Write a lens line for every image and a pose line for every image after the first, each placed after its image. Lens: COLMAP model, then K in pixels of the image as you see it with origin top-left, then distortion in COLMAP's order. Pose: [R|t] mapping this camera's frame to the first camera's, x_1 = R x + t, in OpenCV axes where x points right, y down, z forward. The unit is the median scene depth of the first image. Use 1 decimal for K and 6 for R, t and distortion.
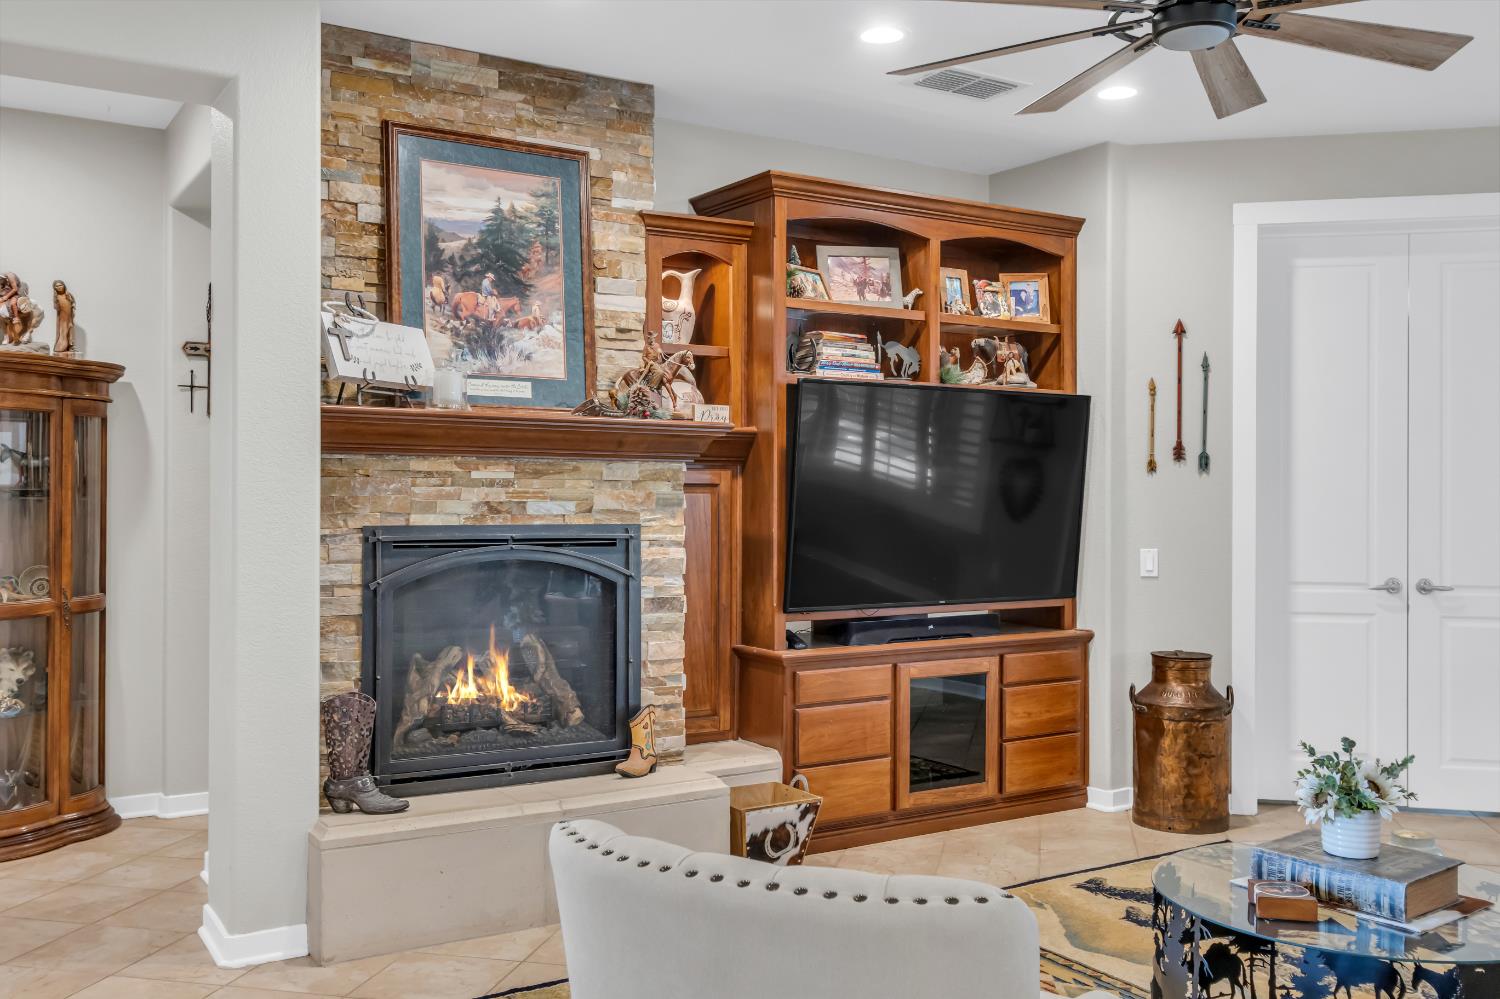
lens RADIAL K [[1331.7, 0, 750.0], [0, 1331.7, 499.5], [0, 0, 1]] dist [0.010880, 0.012883]
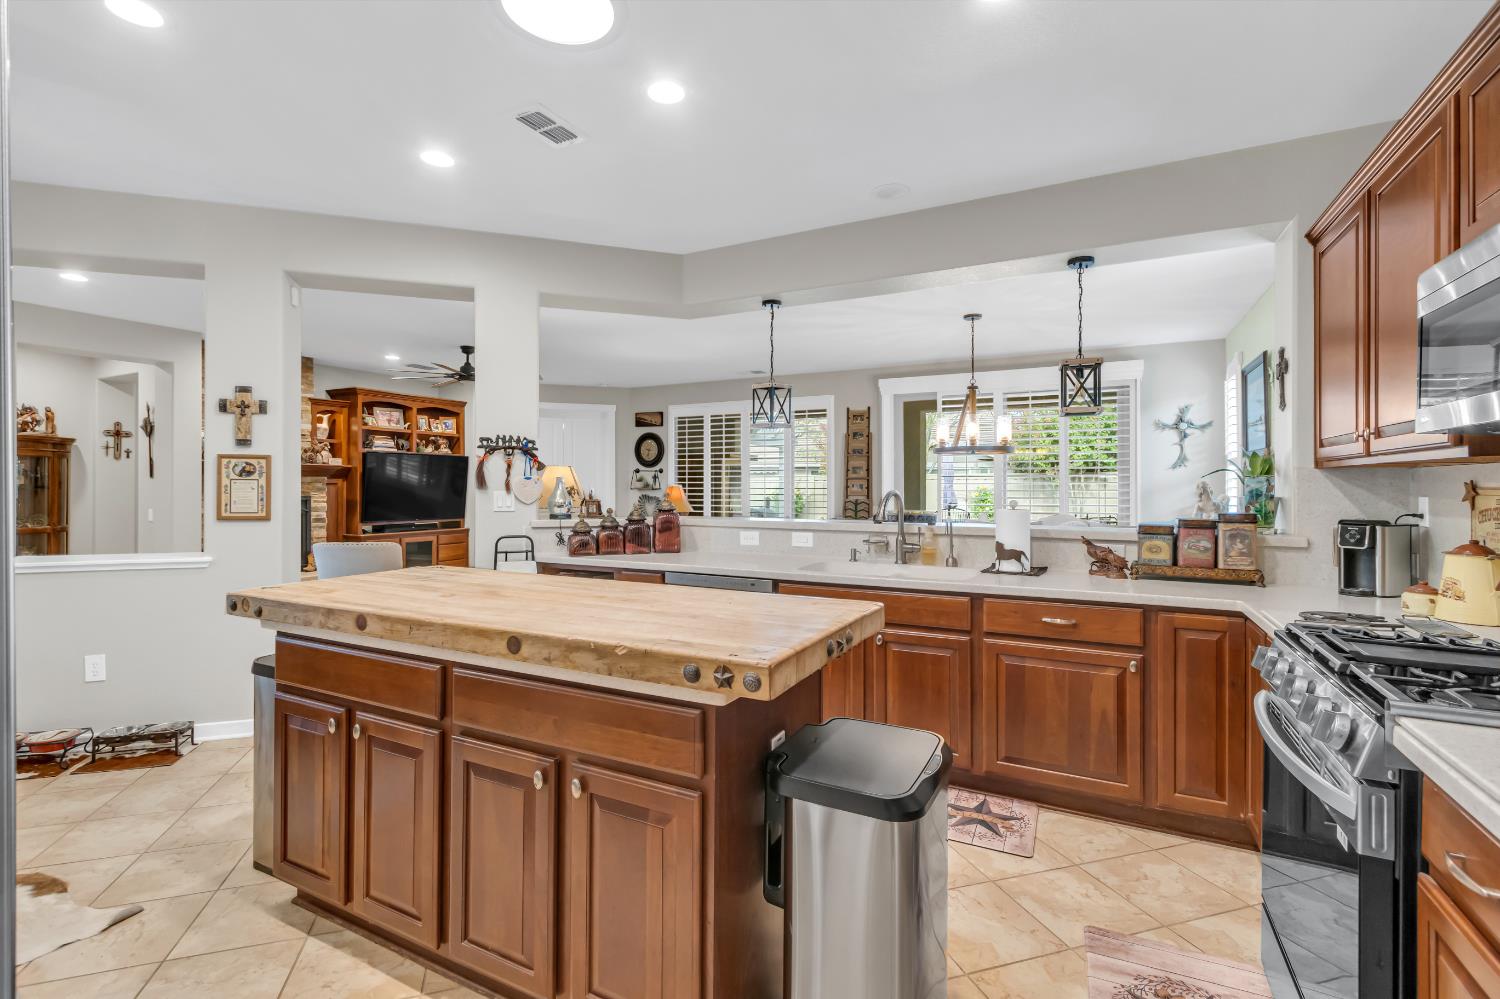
lens RADIAL K [[687.9, 0, 737.0], [0, 687.9, 487.0], [0, 0, 1]] dist [0.010611, -0.004049]
pose [[0.867903, -0.003080, 0.496724, -0.014964], [0.005501, 0.999979, -0.003411, 0.007589], [-0.496703, 0.005693, 0.867902, -0.895959]]
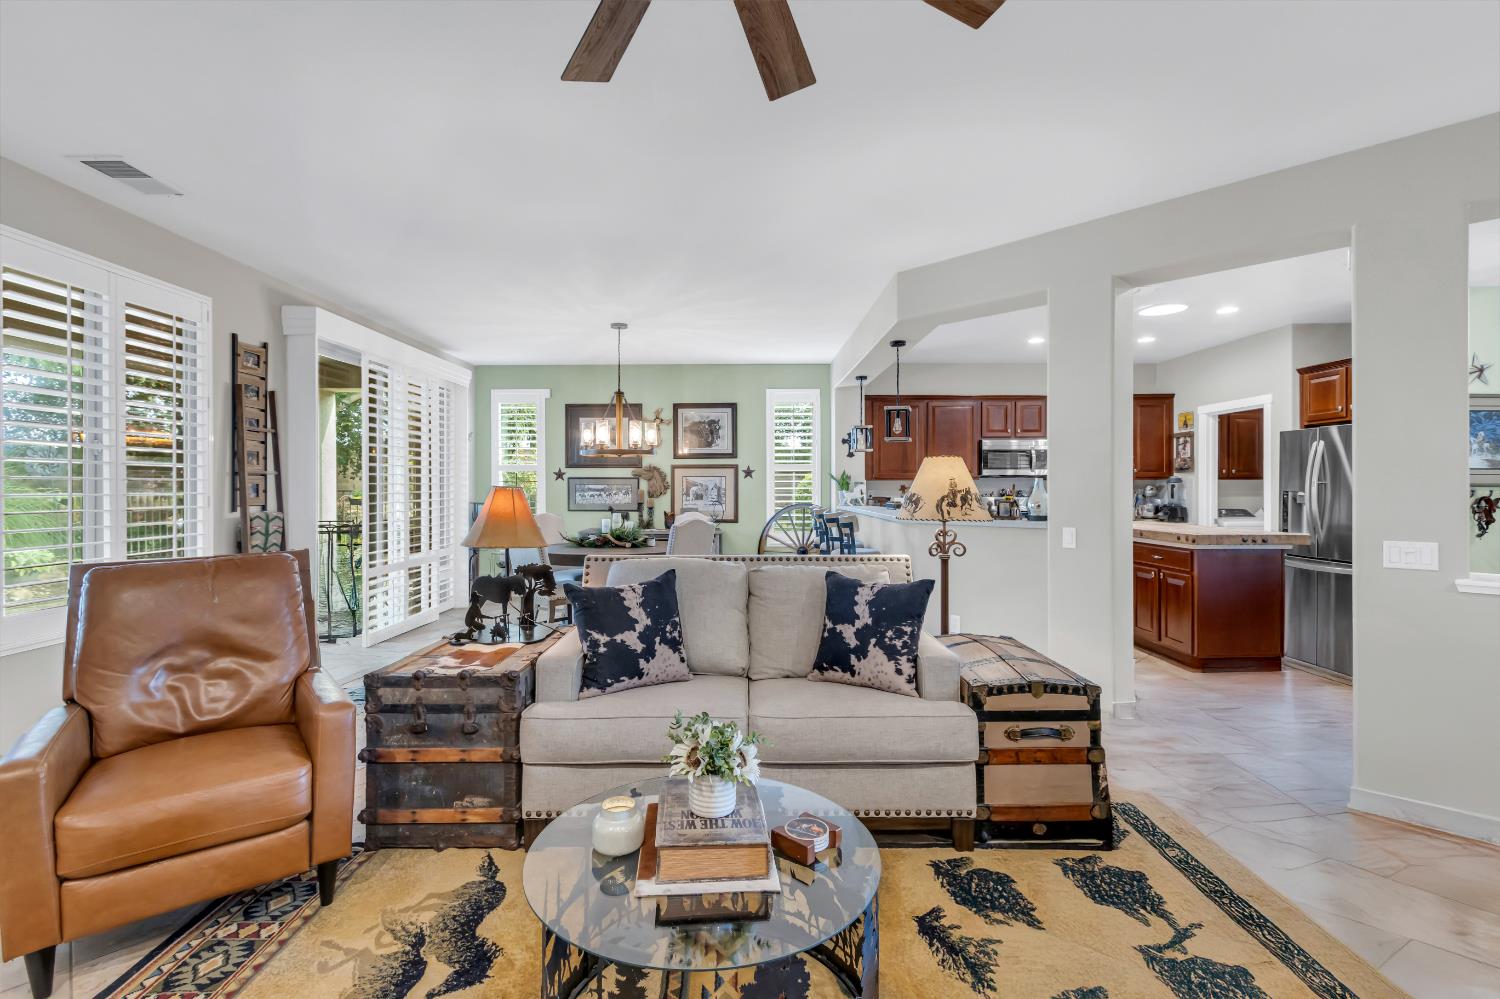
lens RADIAL K [[687.9, 0, 737.0], [0, 687.9, 487.0], [0, 0, 1]] dist [0.010611, -0.004049]
pose [[-0.839467, -0.003232, 0.543401, 0.069529], [0.001901, 0.999959, 0.008884, -0.006744], [-0.543407, 0.008490, -0.839426, 0.849654]]
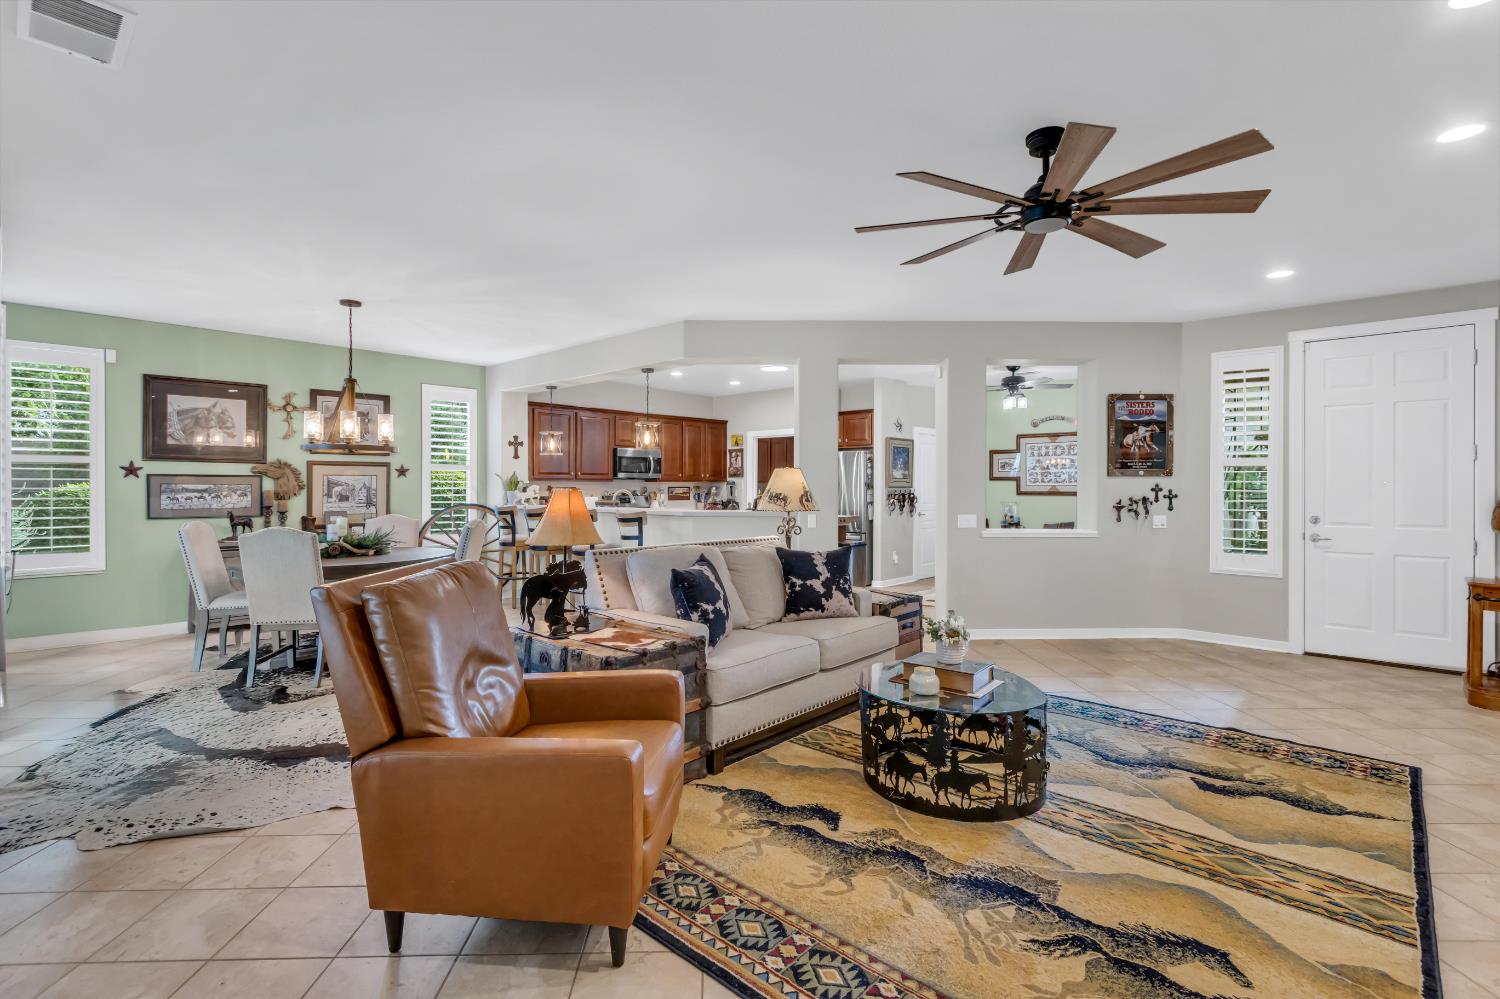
lens RADIAL K [[692.6, 0, 742.3], [0, 692.6, 485.5], [0, 0, 1]] dist [0.007753, -0.000737]
pose [[-0.968212, -0.005891, -0.250063, 0.595479], [-0.007519, 0.999956, 0.005556, -0.009902], [0.250019, 0.007259, -0.968214, 1.135618]]
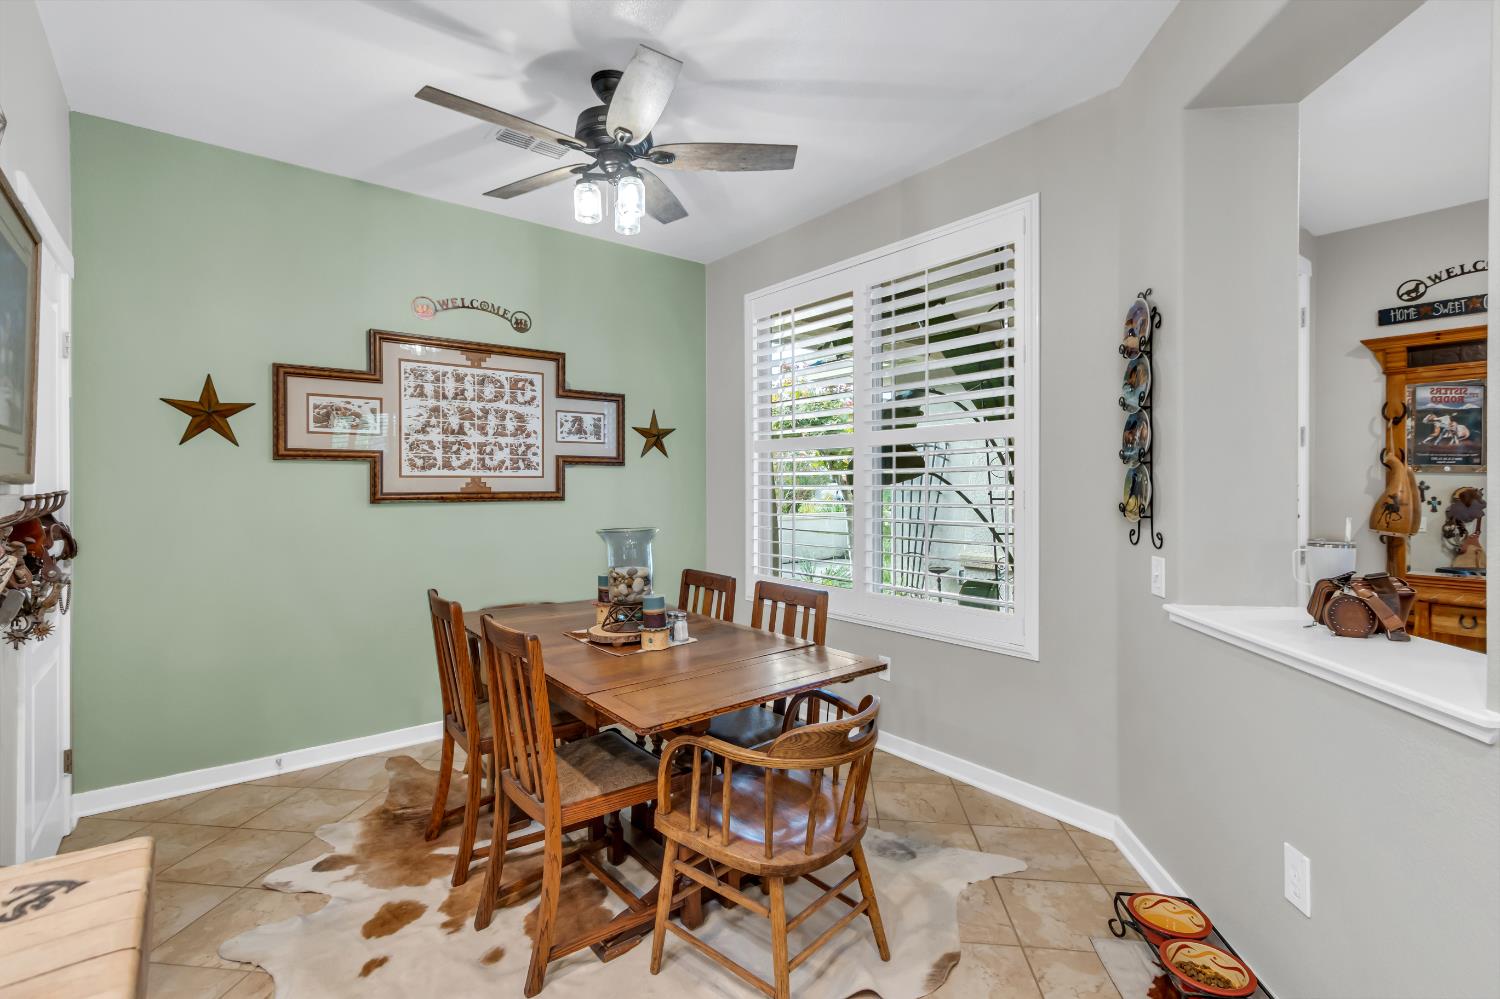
lens RADIAL K [[692.6, 0, 742.3], [0, 692.6, 485.5], [0, 0, 1]] dist [0.007753, -0.000737]
pose [[0.099163, -0.001664, -0.995070, 0.067418], [-0.006143, 0.999979, -0.002285, 0.003484], [0.995052, 0.006339, 0.099150, -0.271331]]
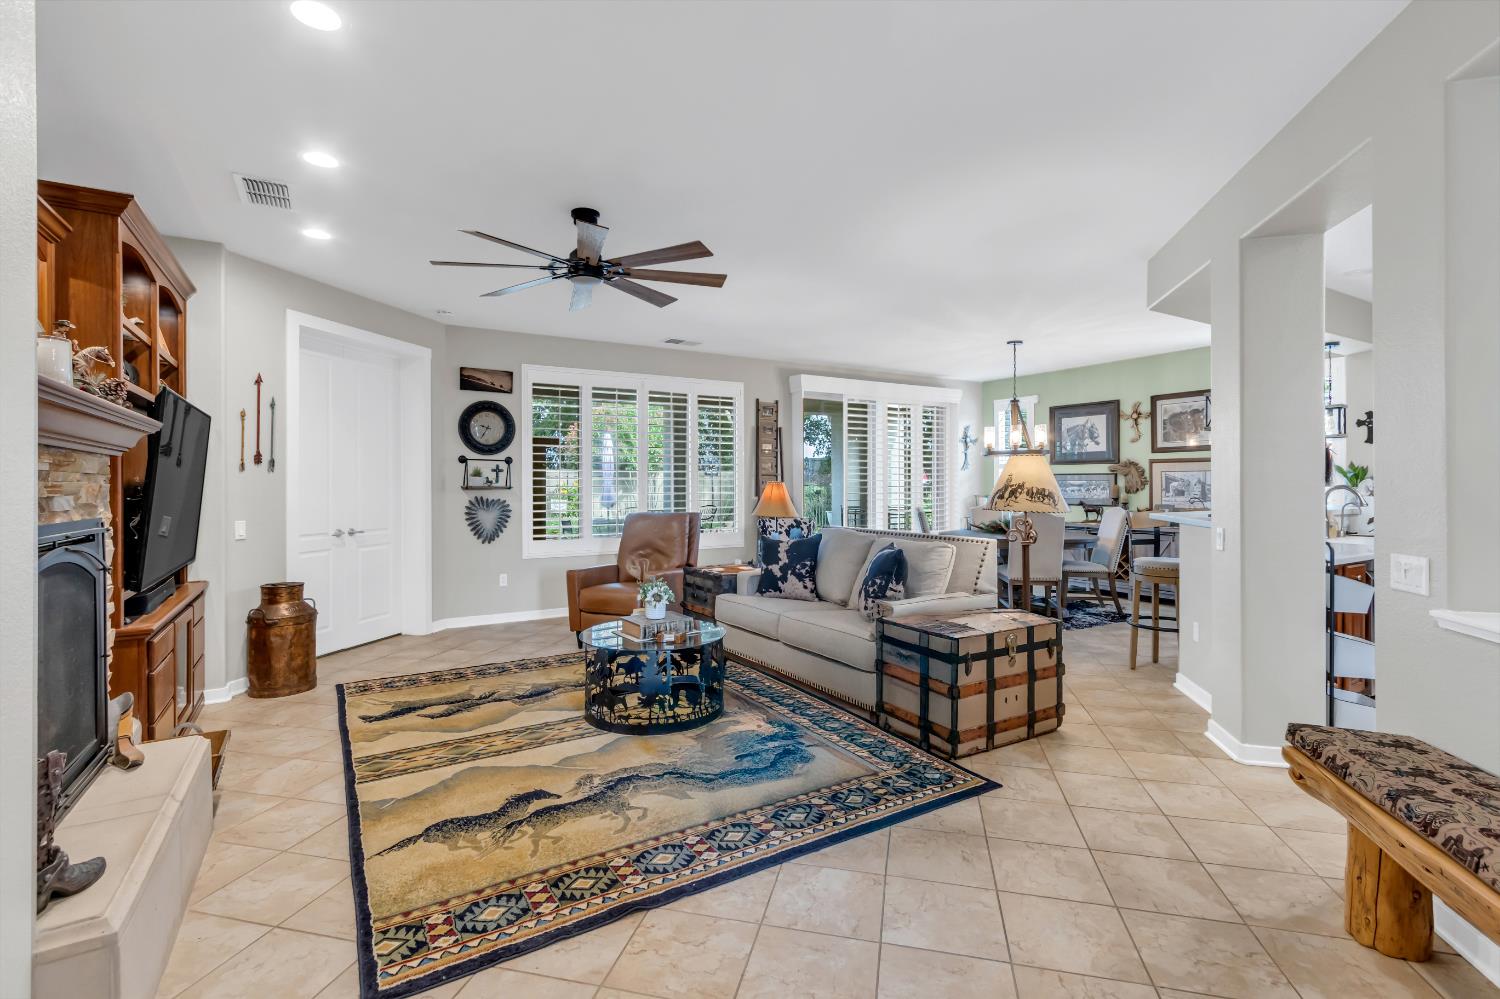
lens RADIAL K [[692.6, 0, 742.3], [0, 692.6, 485.5], [0, 0, 1]] dist [0.007753, -0.000737]
pose [[0.022193, -0.007008, 0.999729, -0.532734], [0.008604, 0.999940, 0.006818, -0.004316], [-0.999717, 0.008451, 0.022252, 0.459707]]
